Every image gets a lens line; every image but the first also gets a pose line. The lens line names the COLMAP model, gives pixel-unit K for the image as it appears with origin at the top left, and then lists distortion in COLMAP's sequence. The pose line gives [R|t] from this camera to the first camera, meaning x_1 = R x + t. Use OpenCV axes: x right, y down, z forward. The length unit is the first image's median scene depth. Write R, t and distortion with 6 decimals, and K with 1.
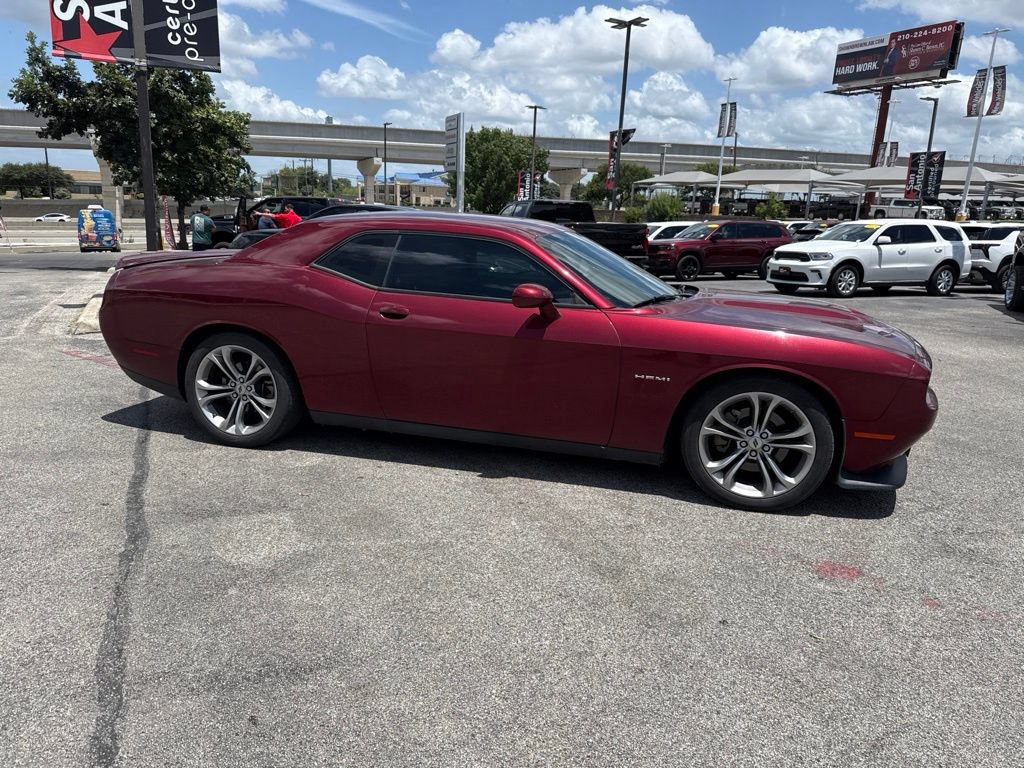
lens RADIAL K [[723.2, 0, 518.2], [0, 723.2, 376.4], [0, 0, 1]] dist [0.020496, -0.027094]
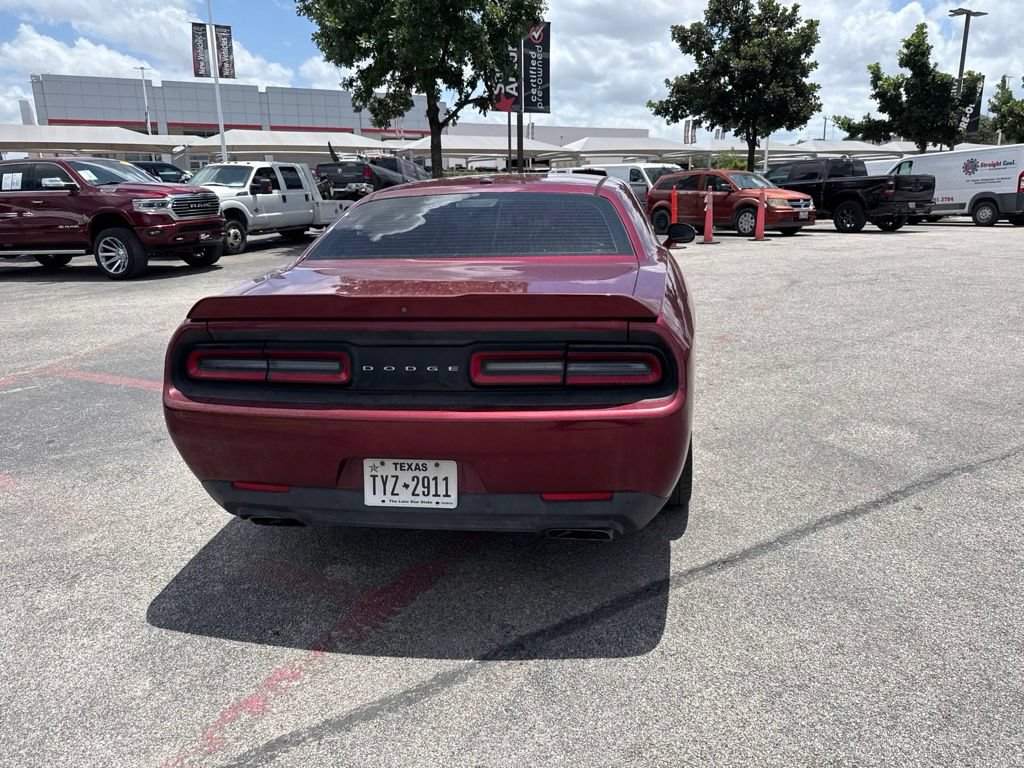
lens RADIAL K [[723.2, 0, 520.4], [0, 723.2, 374.4], [0, 0, 1]] dist [0.020496, -0.027094]
pose [[-0.098539, -0.290544, 0.951774, -1.050675], [0.244630, 0.920007, 0.306174, -0.289981], [-0.964596, 0.263003, -0.019581, 1.151826]]
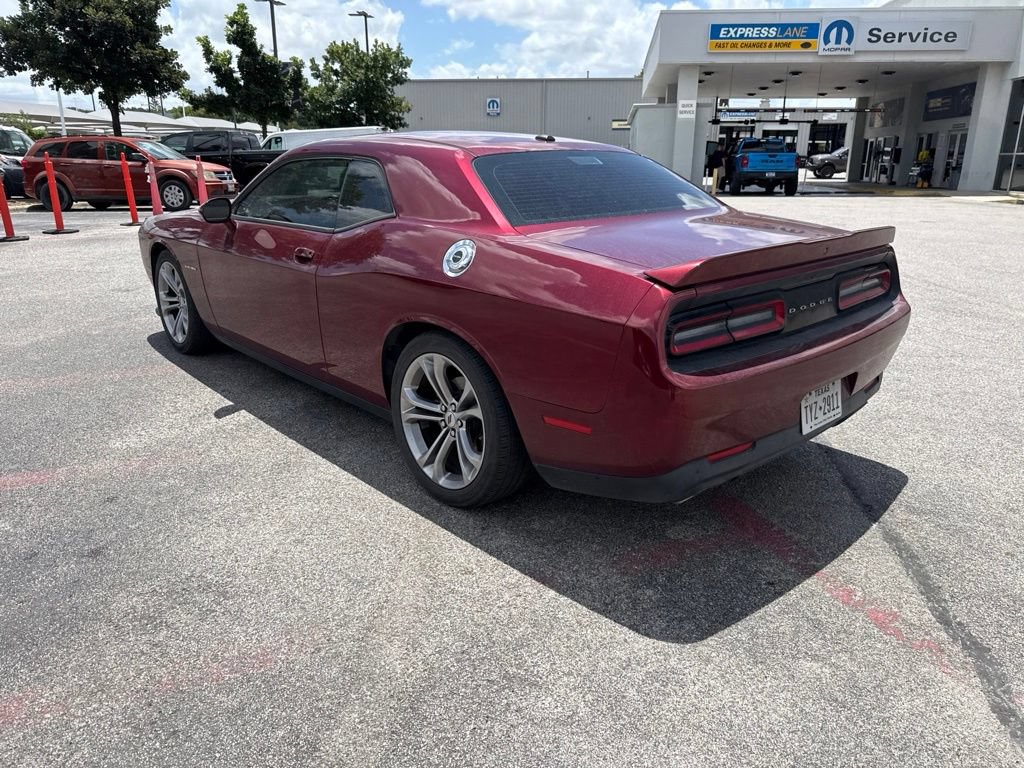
lens RADIAL K [[723.2, 0, 516.9], [0, 723.2, 383.4], [0, 0, 1]] dist [0.020496, -0.027094]
pose [[-0.839536, -0.209958, 0.501097, -0.653915], [0.080976, 0.863656, 0.497535, -0.412749], [-0.537236, 0.458275, -0.708068, 1.794596]]
